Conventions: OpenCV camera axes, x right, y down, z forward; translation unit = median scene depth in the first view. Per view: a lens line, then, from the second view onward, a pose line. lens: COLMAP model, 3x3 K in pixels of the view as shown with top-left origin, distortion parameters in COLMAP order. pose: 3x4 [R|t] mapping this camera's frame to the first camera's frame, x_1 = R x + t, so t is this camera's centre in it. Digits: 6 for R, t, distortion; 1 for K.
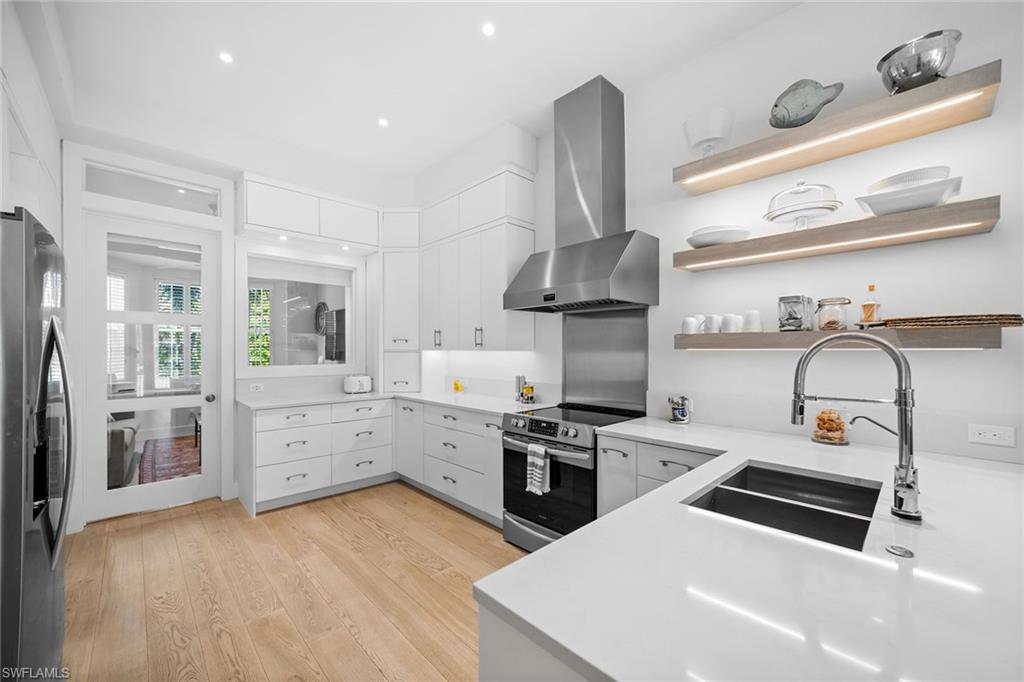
lens RADIAL K [[396.4, 0, 508.8], [0, 396.4, 345.8], [0, 0, 1]] dist [-0.000019, 0.000267]
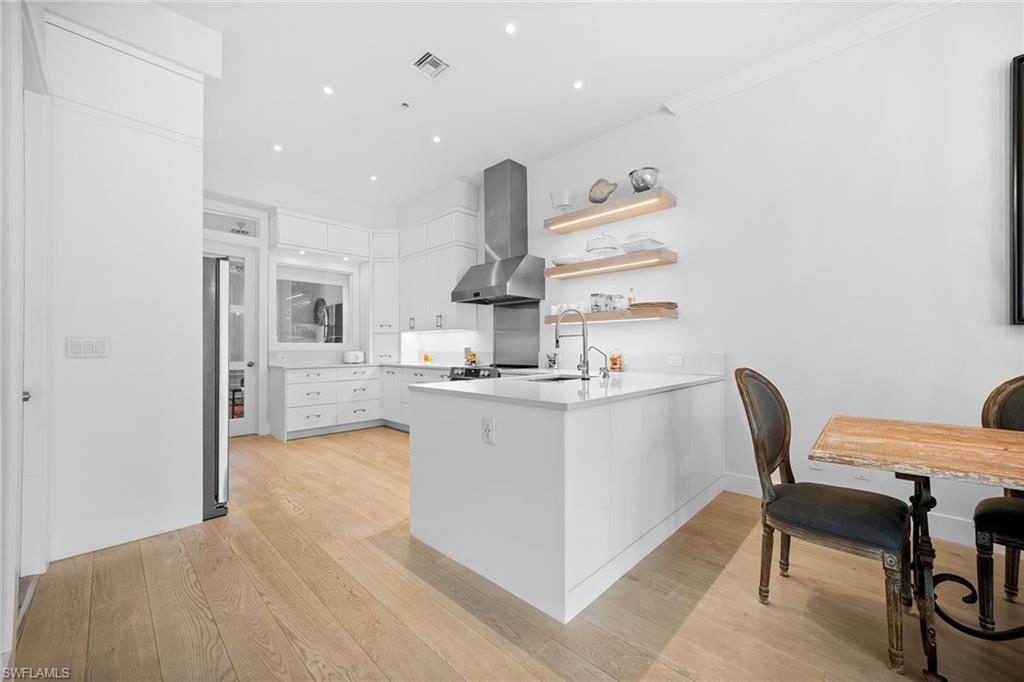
lens RADIAL K [[392.0, 0, 512.0], [0, 392.0, 341.0], [0, 0, 1]] dist [0.000373, 0.000071]
pose [[0.999072, -0.000966, 0.043062, 0.143738], [0.001317, 0.999966, -0.008108, 0.068826], [-0.043052, 0.008157, 0.999040, -0.508149]]
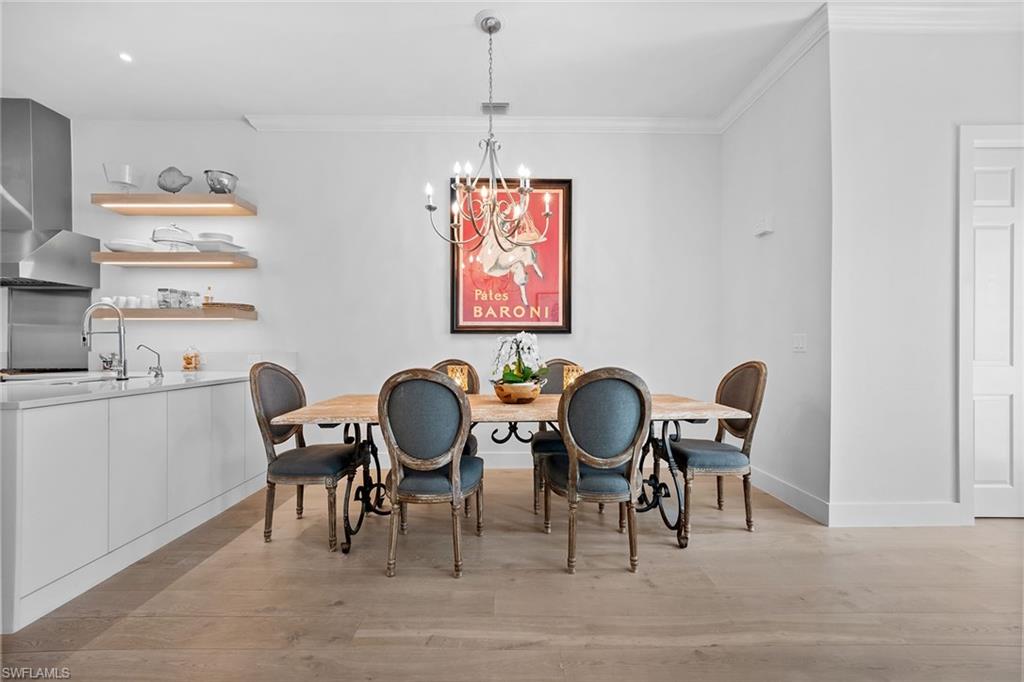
lens RADIAL K [[396.4, 0, 508.8], [0, 396.4, 345.8], [0, 0, 1]] dist [-0.000019, 0.000267]
pose [[0.691497, 0.003189, 0.722372, 0.304914], [-0.005951, 0.999981, 0.001283, 0.070485], [-0.722354, -0.005186, 0.691504, -0.798074]]
